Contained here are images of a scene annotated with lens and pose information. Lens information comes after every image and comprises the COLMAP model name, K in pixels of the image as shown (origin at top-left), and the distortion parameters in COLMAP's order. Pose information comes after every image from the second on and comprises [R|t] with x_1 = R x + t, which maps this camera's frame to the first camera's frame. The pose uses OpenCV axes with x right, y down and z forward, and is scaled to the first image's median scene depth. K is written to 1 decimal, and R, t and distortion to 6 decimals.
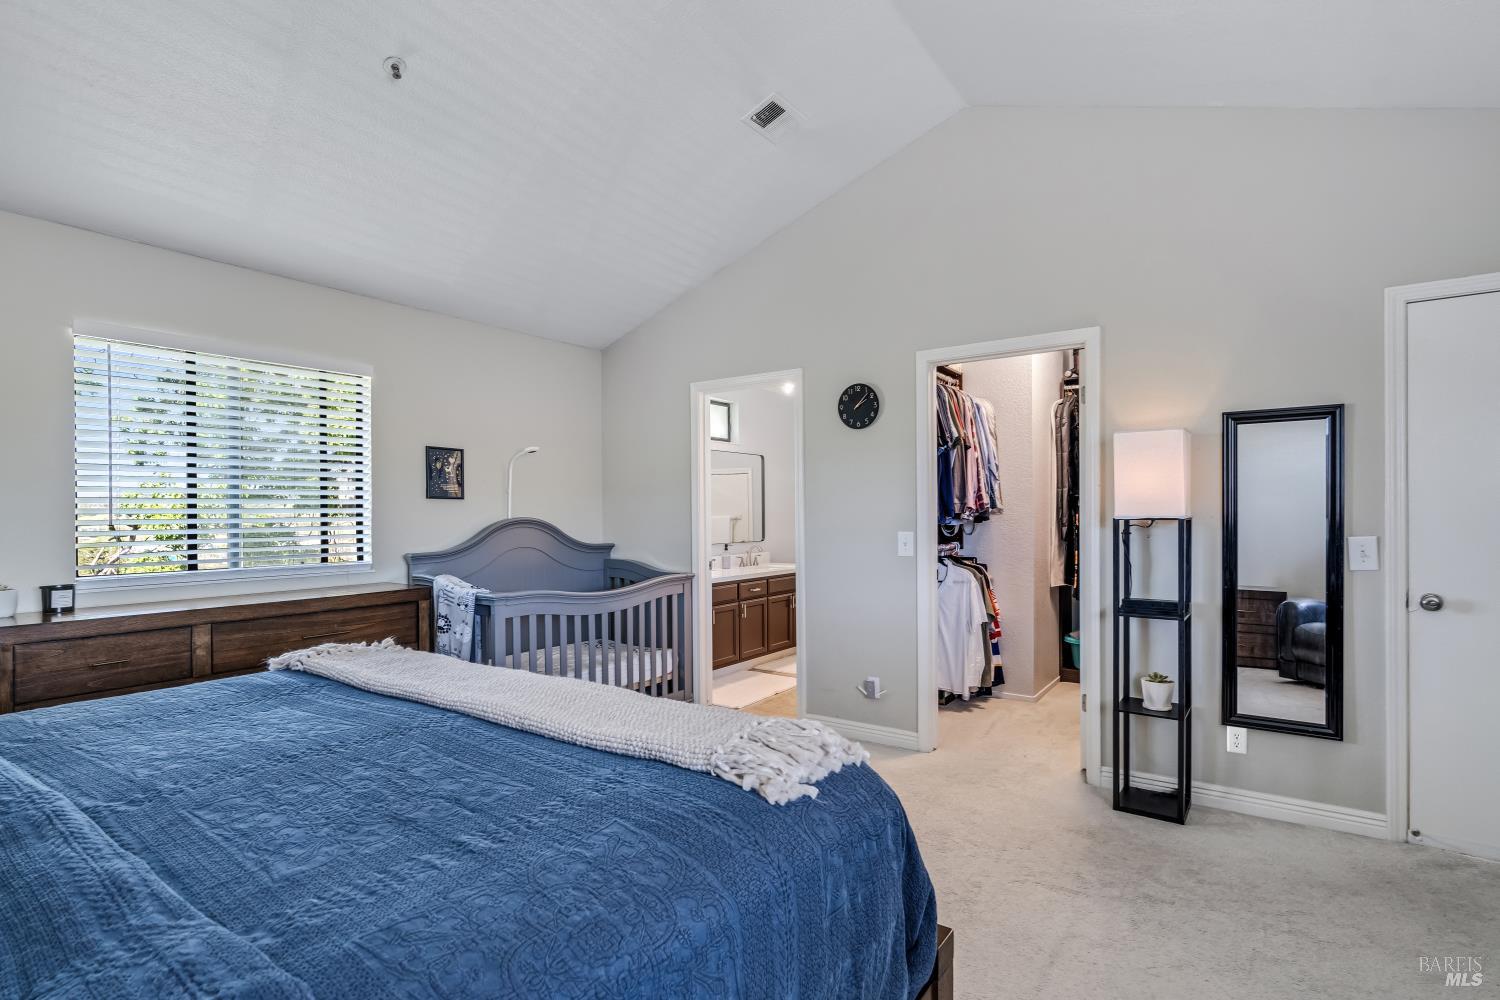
lens RADIAL K [[724.4, 0, 751.8], [0, 724.4, 517.9], [0, 0, 1]] dist [-0.003266, -0.000862]
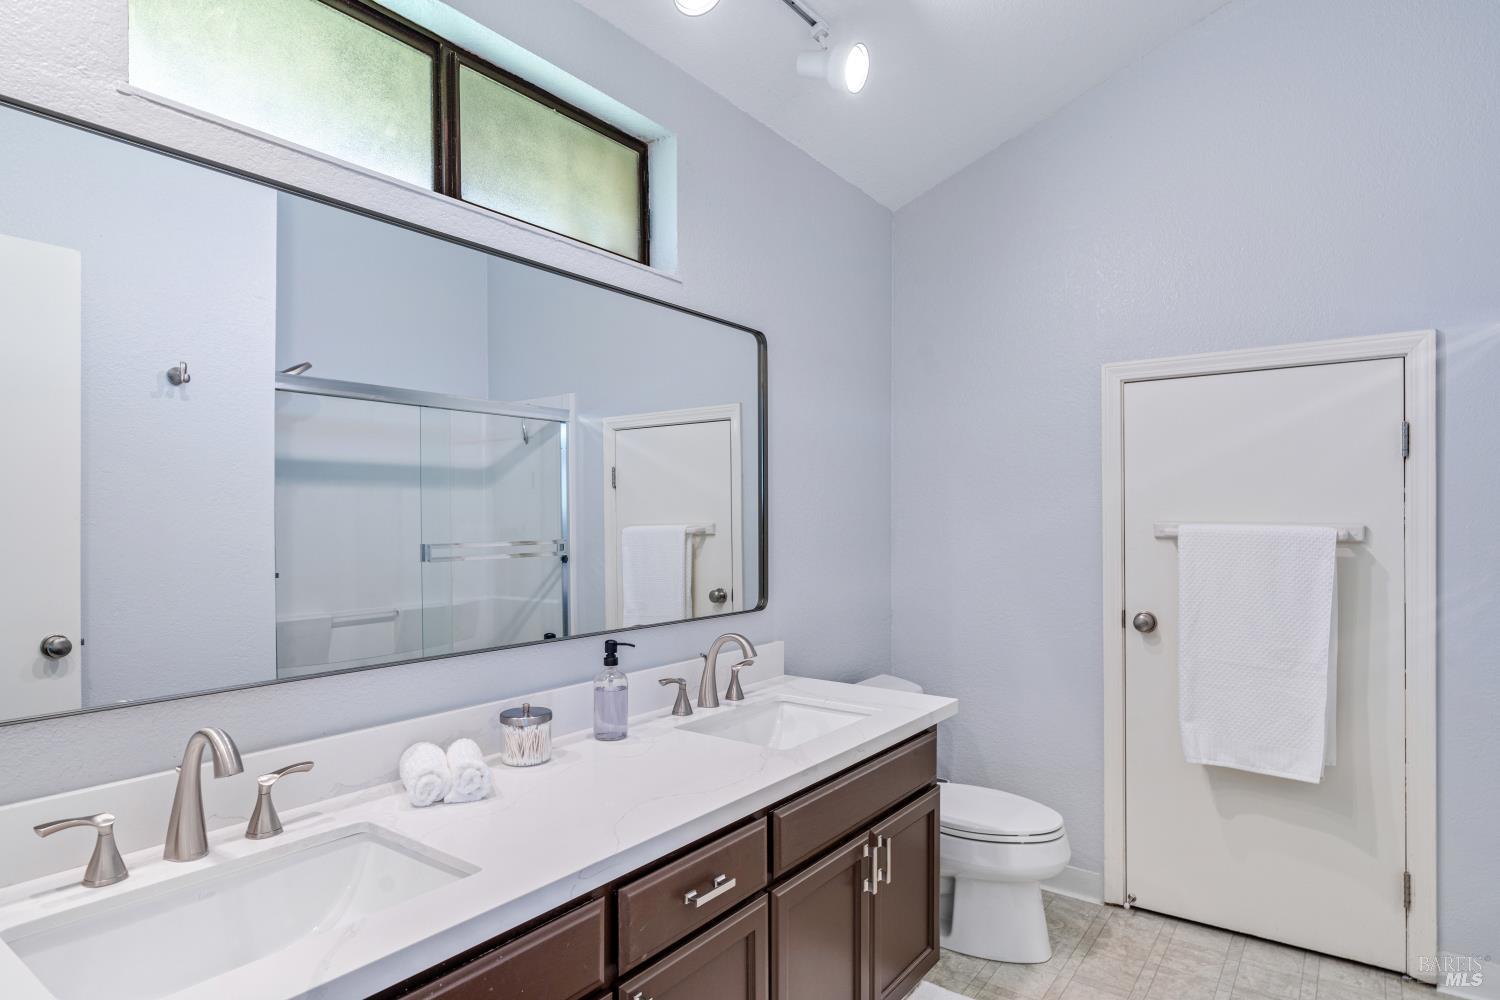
lens RADIAL K [[841.5, 0, 749.9], [0, 841.5, 519.4], [0, 0, 1]] dist [-0.005165, 0.000318]
pose [[0.999777, 0.001673, -0.021031, 0.018447], [-0.001816, 0.999975, -0.006782, -0.004054], [0.021019, 0.006819, 0.999756, 0.666239]]
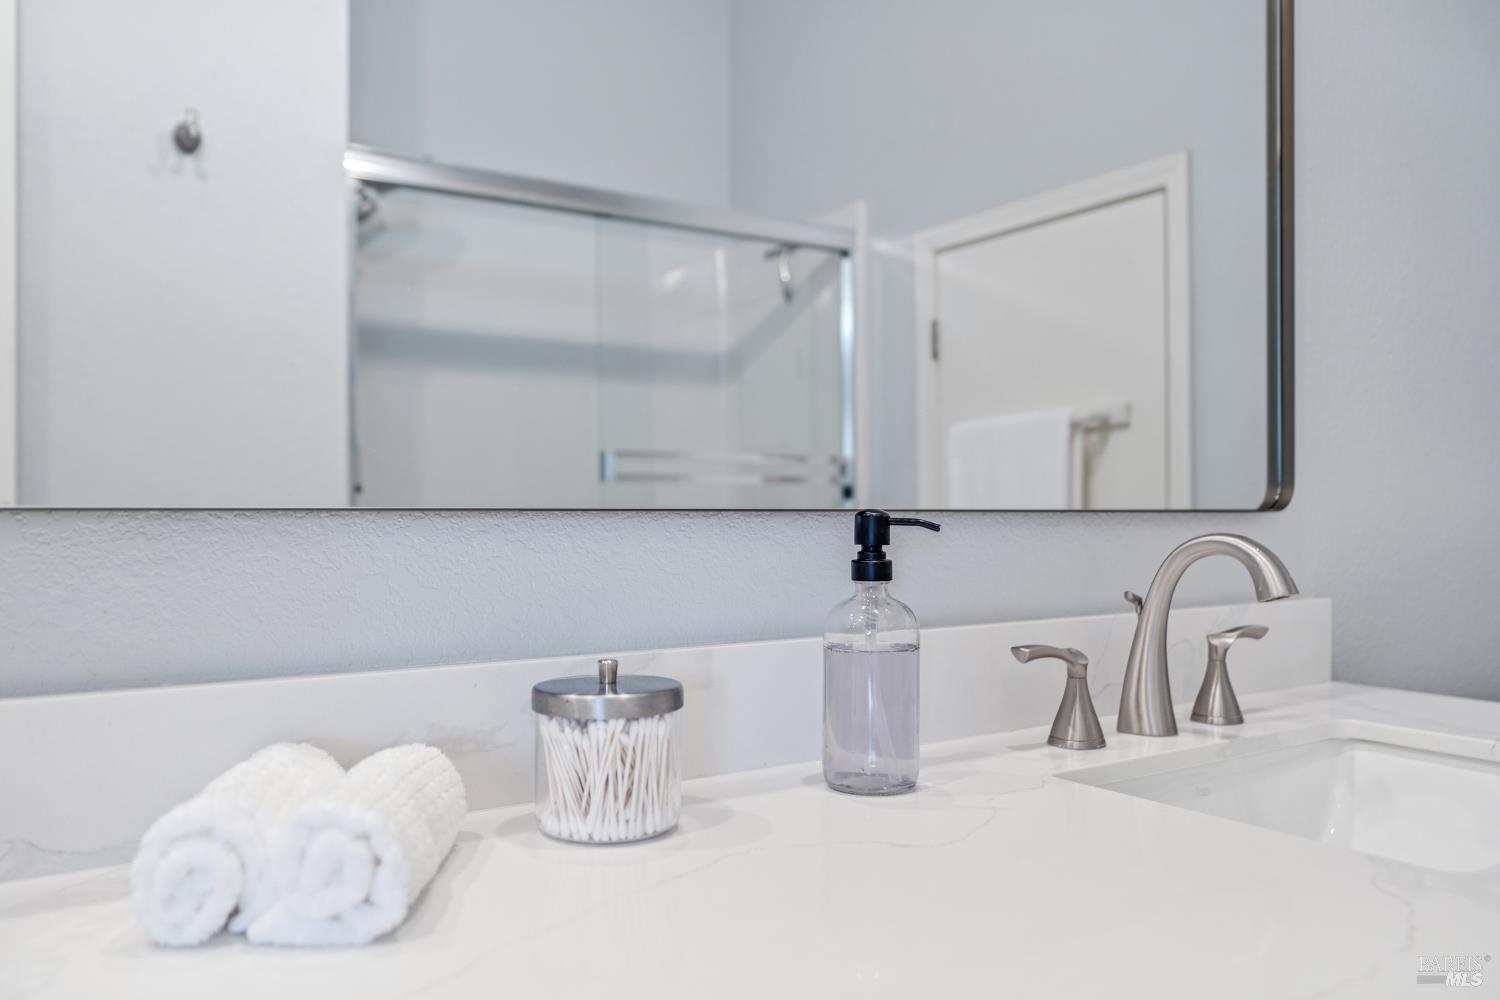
lens RADIAL K [[1197.3, 0, 750.9], [0, 1197.3, 522.8], [0, 0, 1]] dist [-0.007008, -0.000156]
pose [[0.939600, 0.006340, -0.342215, 0.000968], [-0.006238, 0.999980, 0.001397, 0.035599], [0.342217, 0.000822, 0.939621, 0.808856]]
